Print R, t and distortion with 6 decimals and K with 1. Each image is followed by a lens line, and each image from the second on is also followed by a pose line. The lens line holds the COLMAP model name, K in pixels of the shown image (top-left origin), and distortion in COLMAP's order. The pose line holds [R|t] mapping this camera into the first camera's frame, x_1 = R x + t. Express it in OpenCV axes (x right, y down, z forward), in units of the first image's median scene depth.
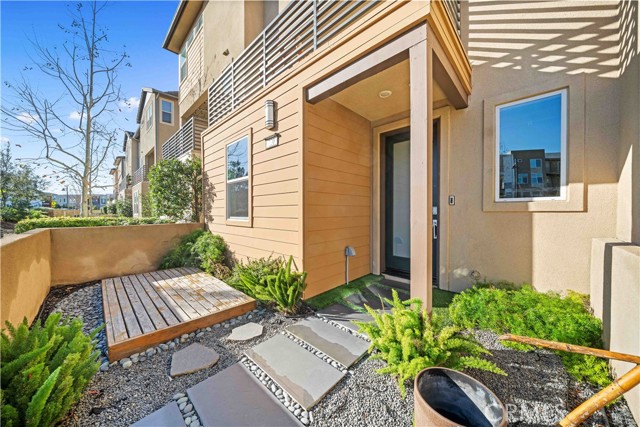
lens RADIAL K [[217.6, 0, 320.0], [0, 217.6, 213.5], [0, 0, 1]] dist [0.000004, 0.000003]
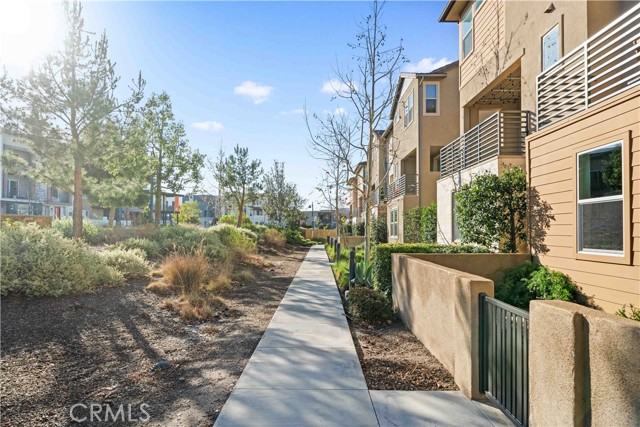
lens RADIAL K [[385.3, 0, 319.1], [0, 385.3, 224.0], [0, 0, 1]] dist [0.002425, 0.000404]
pose [[0.686654, -0.009190, -0.726926, -0.038540], [-0.011009, 0.999674, -0.023038, -0.014513], [0.726901, 0.023822, 0.686329, -0.289587]]
